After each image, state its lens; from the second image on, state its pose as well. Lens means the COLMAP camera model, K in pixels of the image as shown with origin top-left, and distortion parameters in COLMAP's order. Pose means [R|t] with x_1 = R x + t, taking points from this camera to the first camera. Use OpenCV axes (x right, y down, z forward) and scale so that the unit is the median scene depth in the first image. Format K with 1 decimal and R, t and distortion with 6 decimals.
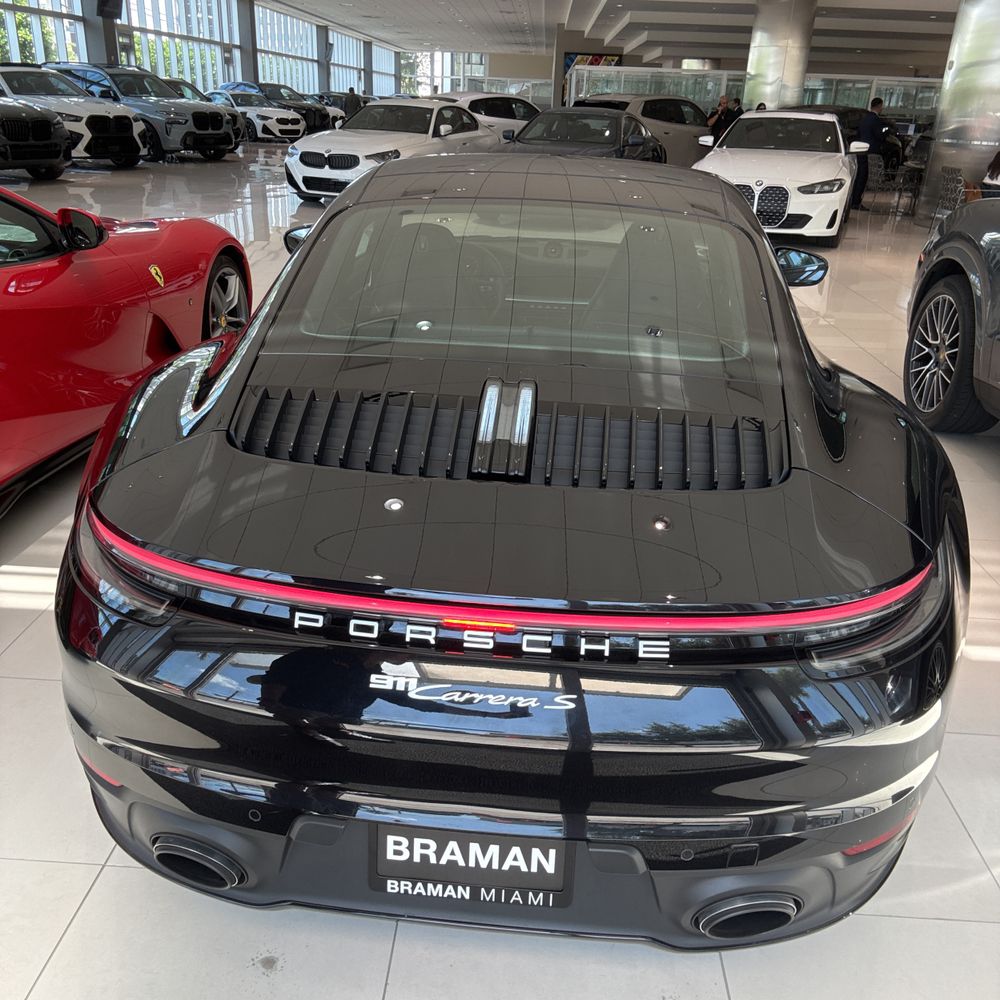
lens RADIAL K [[934.4, 0, 500.0], [0, 934.4, 500.0], [0, 0, 1]] dist [0.000898, -0.062169]
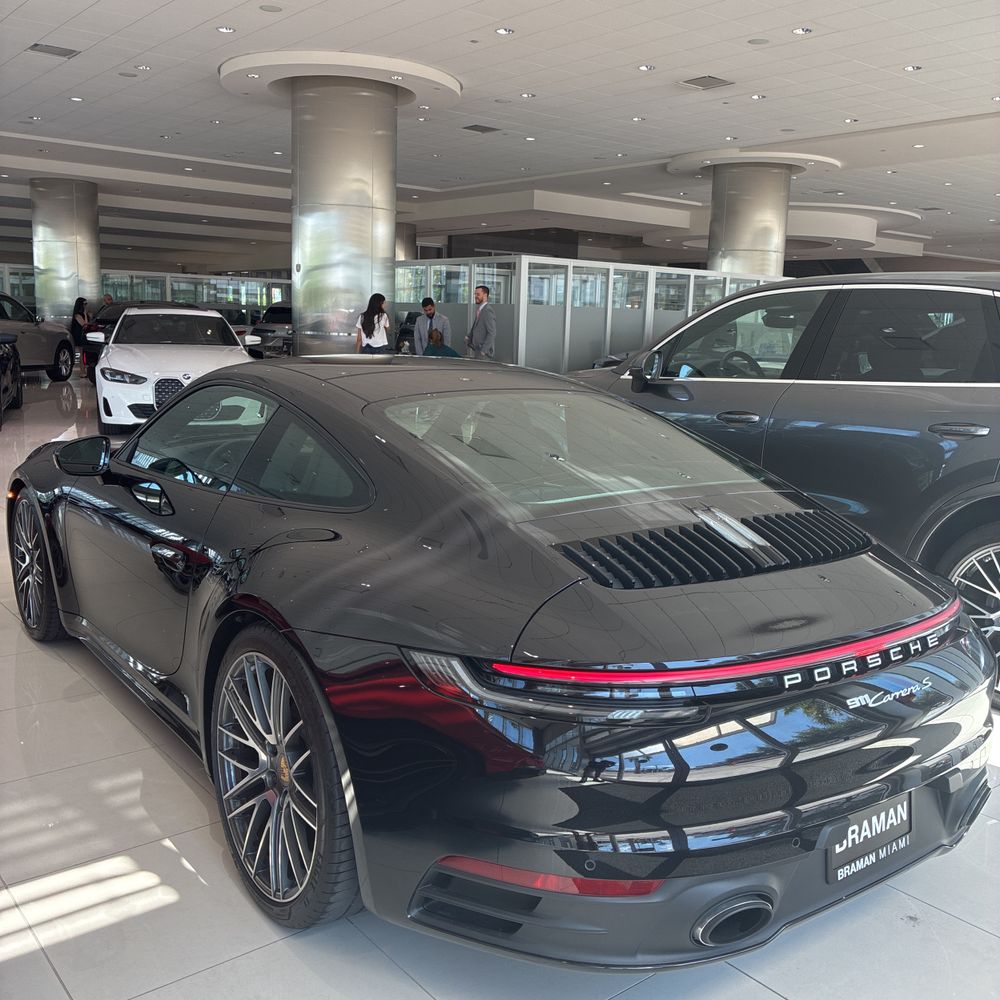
lens RADIAL K [[1019.4, 0, 500.0], [0, 1019.4, 500.0], [0, 0, 1]] dist [-0.008629, -0.010655]
pose [[0.733124, -0.114492, 0.670389, -0.187393], [0.249616, 0.962231, -0.108641, -0.008510], [-0.632631, 0.246987, 0.734014, 0.015463]]
